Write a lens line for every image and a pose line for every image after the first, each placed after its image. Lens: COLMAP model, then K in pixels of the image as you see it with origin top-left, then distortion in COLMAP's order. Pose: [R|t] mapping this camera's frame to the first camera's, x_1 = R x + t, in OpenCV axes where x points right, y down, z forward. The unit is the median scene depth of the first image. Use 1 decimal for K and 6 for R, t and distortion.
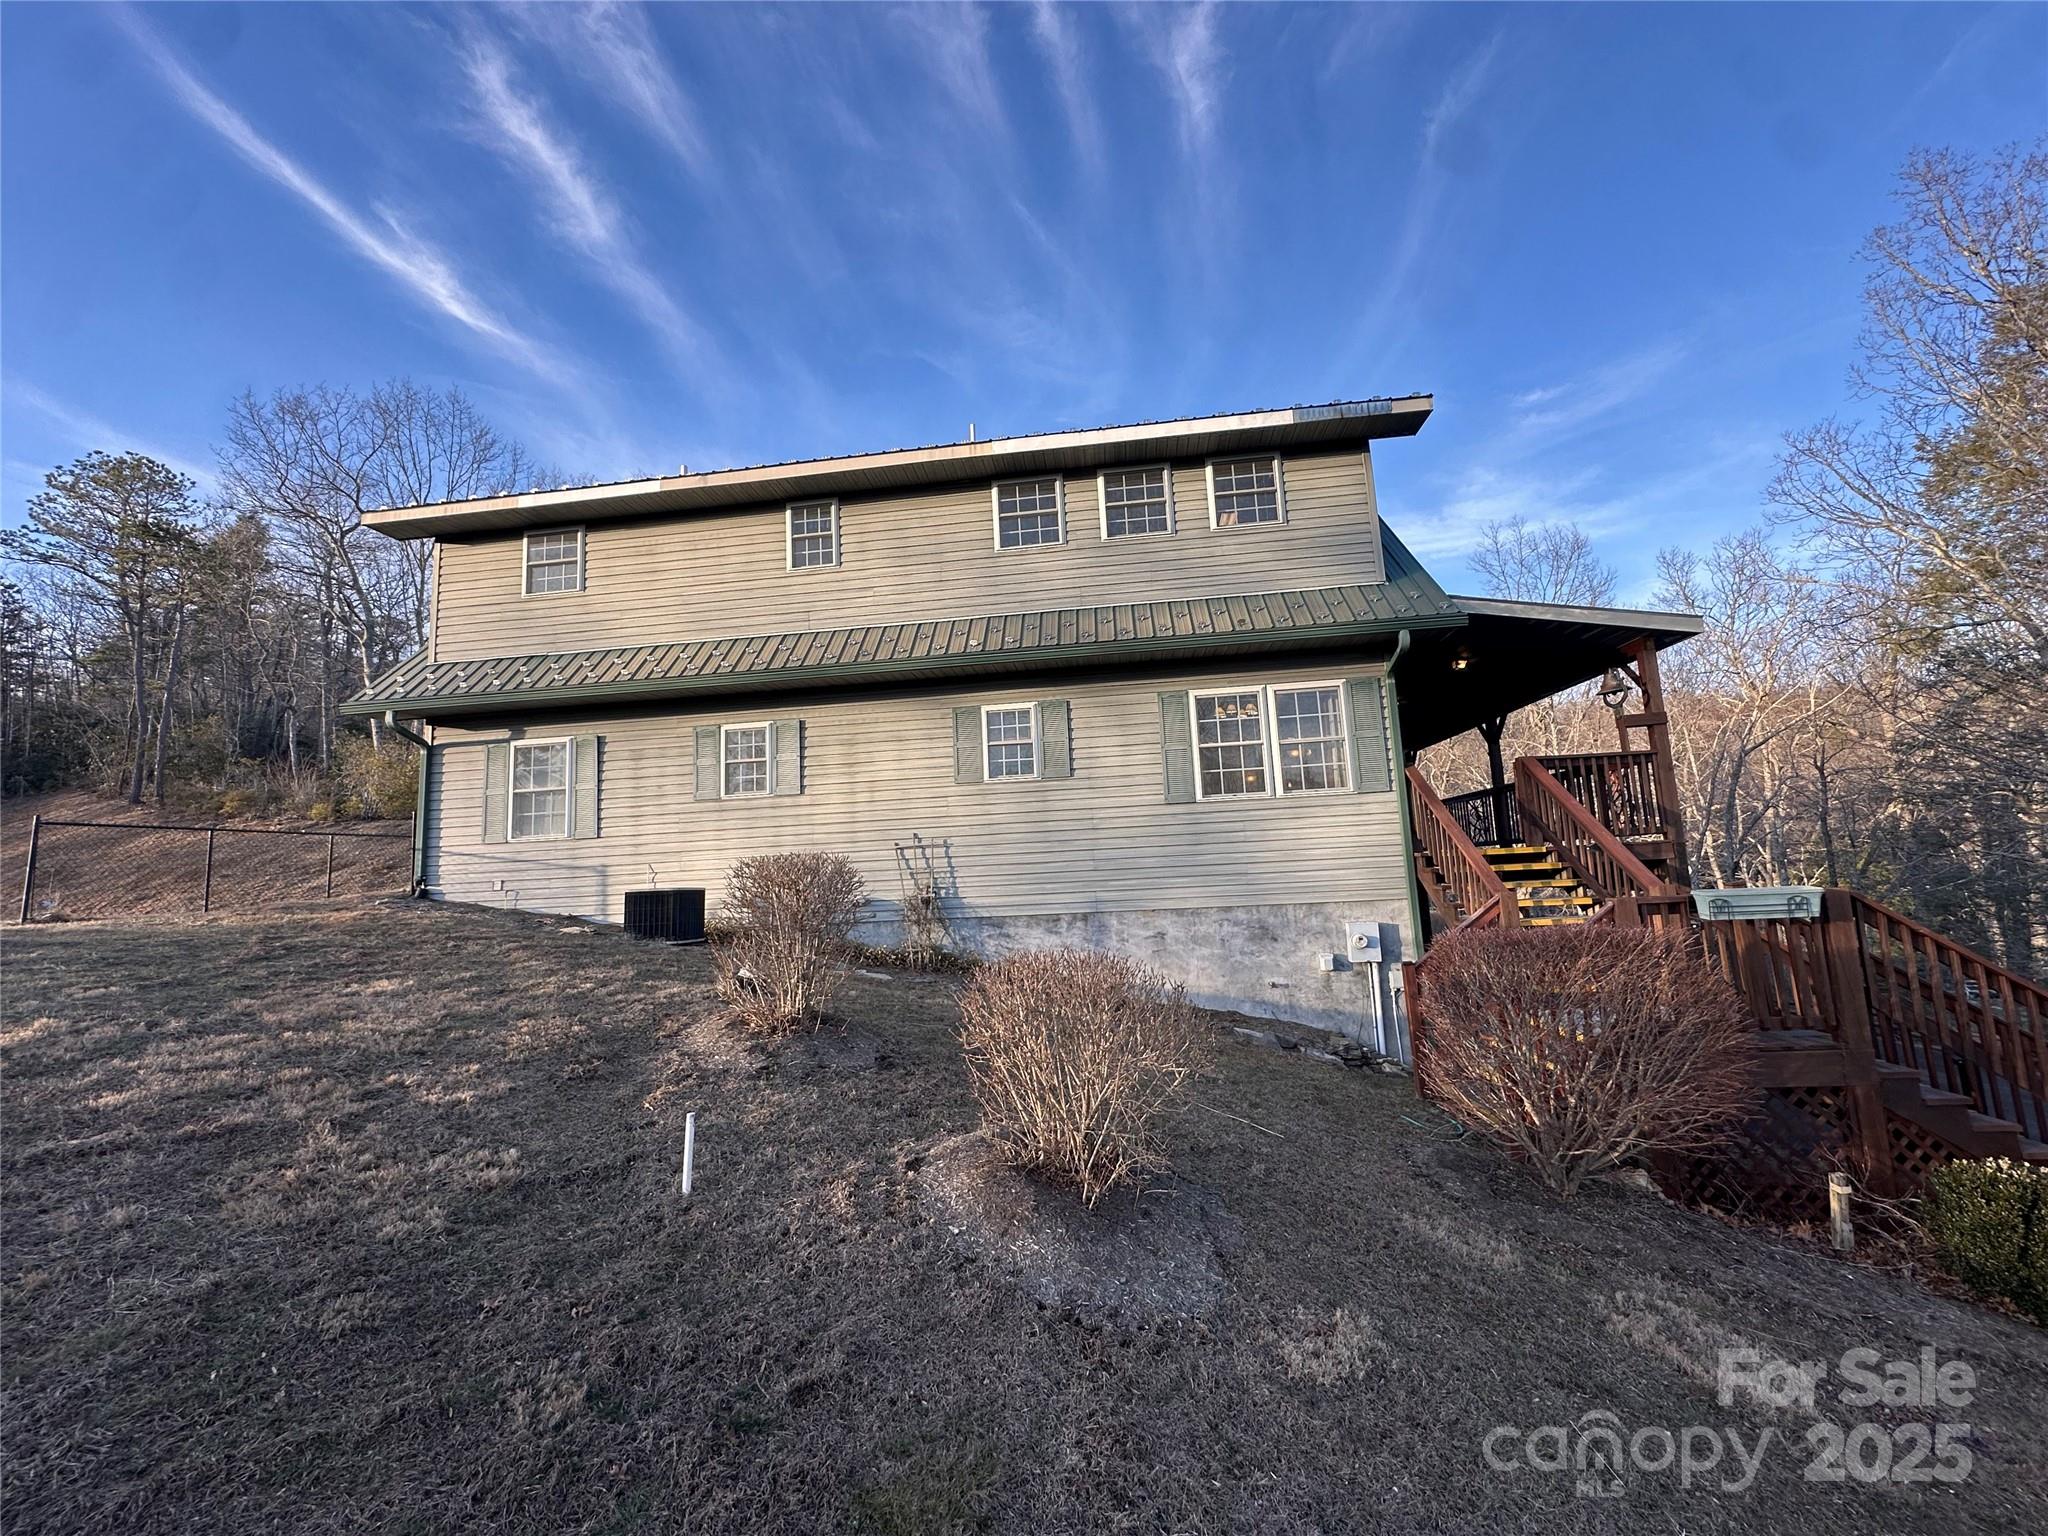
lens RADIAL K [[818.7, 0, 1029.9], [0, 818.7, 759.3], [0, 0, 1]] dist [0.001016, 0.000952]
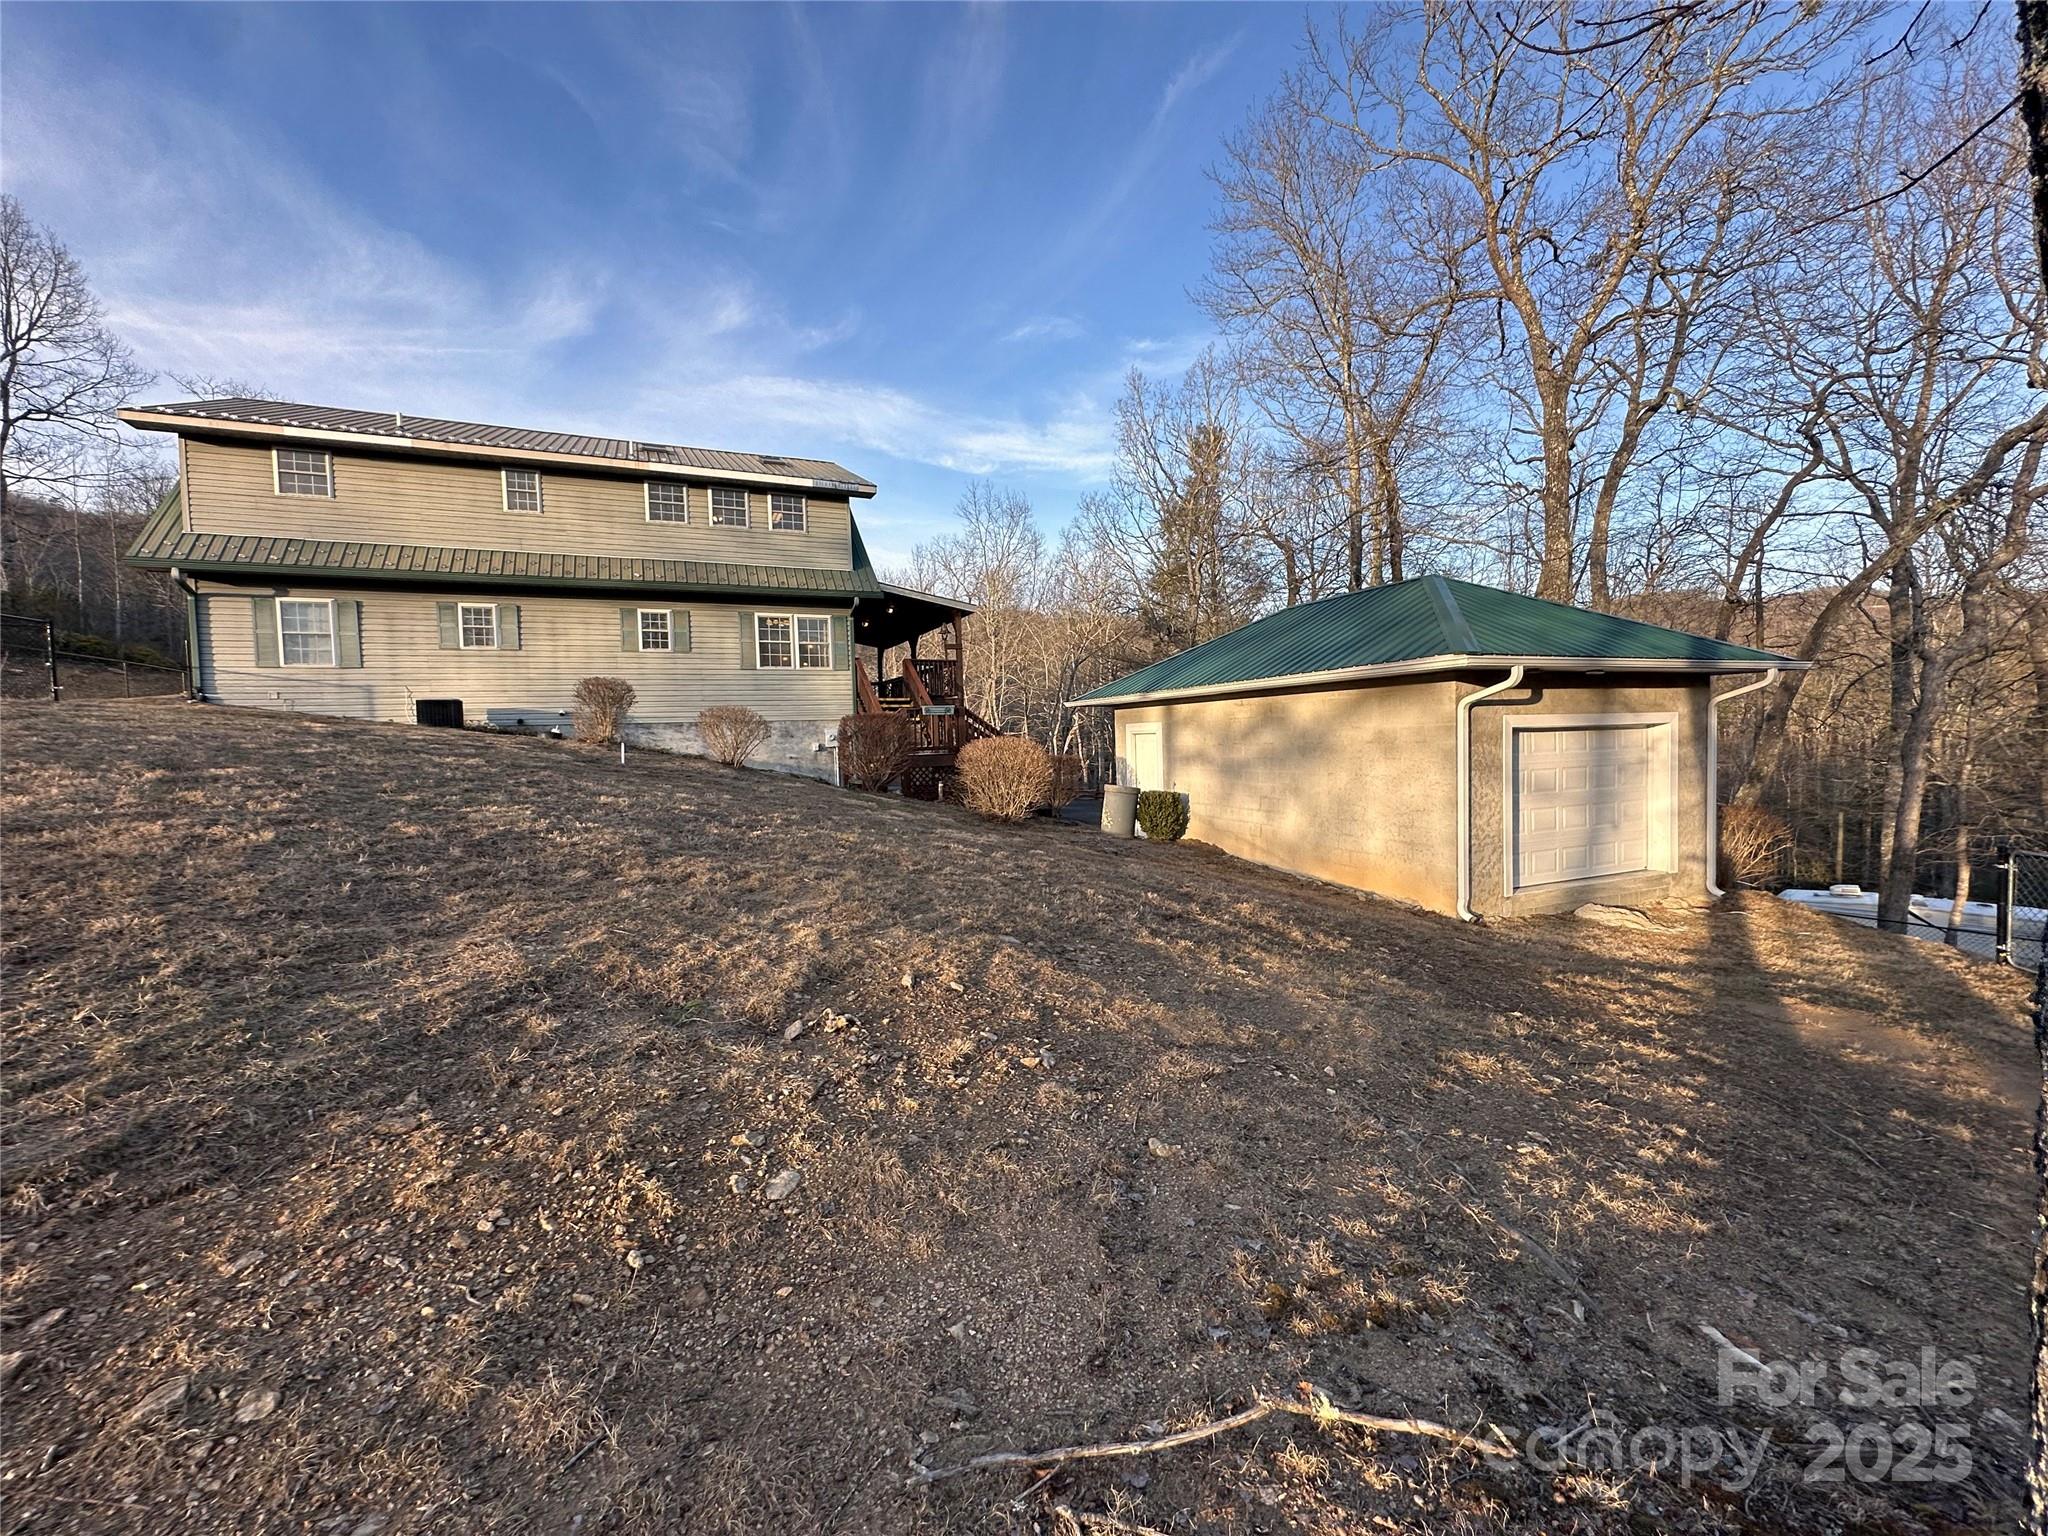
lens RADIAL K [[818.7, 0, 1027.4], [0, 818.7, 763.6], [0, 0, 1]] dist [0.001016, 0.000952]
pose [[0.841540, 0.002920, 0.540187, -0.313657], [-0.083719, 0.988608, 0.125079, -0.025528], [-0.533669, -0.150483, 0.832198, -1.033188]]
